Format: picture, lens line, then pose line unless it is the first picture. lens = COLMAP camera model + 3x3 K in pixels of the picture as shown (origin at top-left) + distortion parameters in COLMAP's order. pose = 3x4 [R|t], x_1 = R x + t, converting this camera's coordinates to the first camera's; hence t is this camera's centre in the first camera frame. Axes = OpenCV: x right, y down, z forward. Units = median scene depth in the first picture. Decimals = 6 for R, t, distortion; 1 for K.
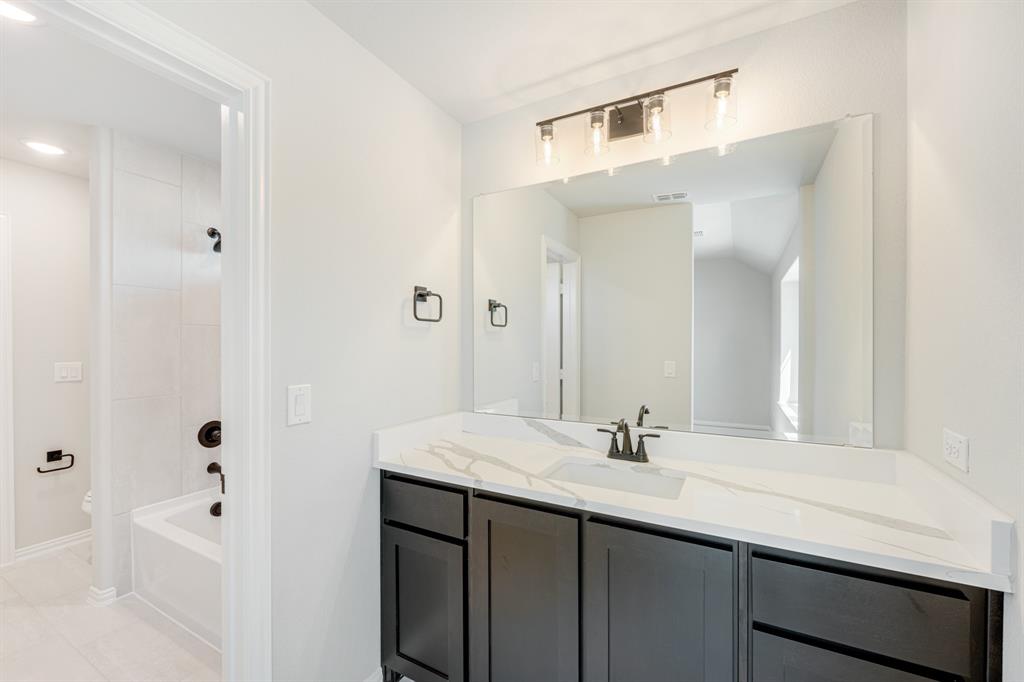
lens RADIAL K [[411.7, 0, 516.3], [0, 411.7, 336.1], [0, 0, 1]] dist [-0.002202, -0.000076]
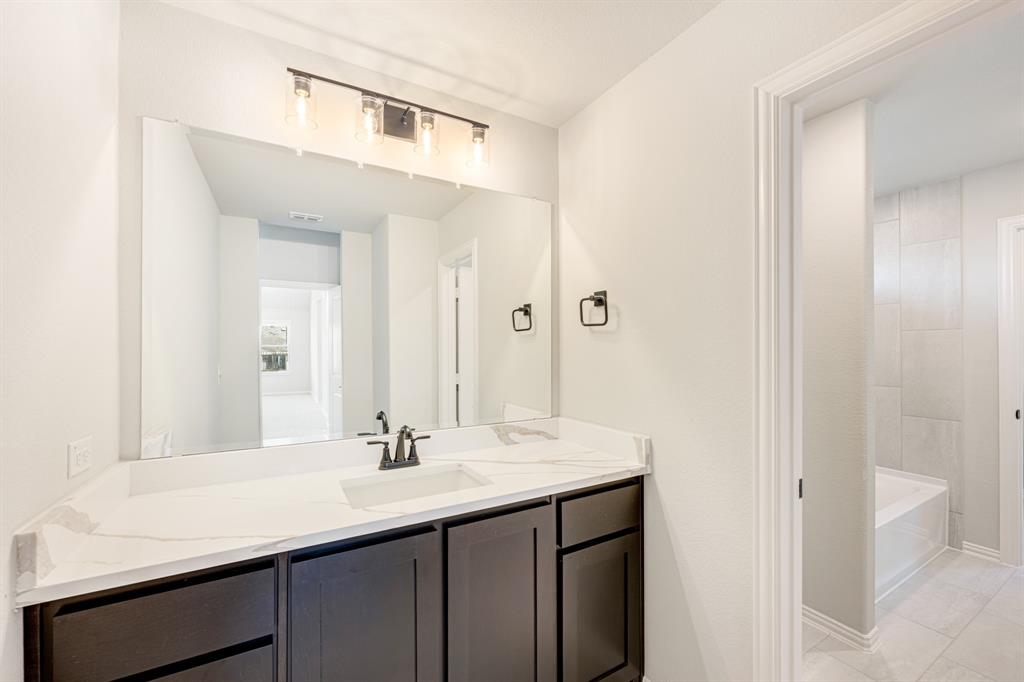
lens RADIAL K [[421.8, 0, 512.0], [0, 421.8, 341.0], [0, 0, 1]] dist [-0.001052, -0.000013]
pose [[0.531857, 0.011791, 0.846752, -0.447231], [-0.009420, 0.999924, -0.008007, 0.004883], [-0.846782, -0.003718, 0.531927, 0.242238]]
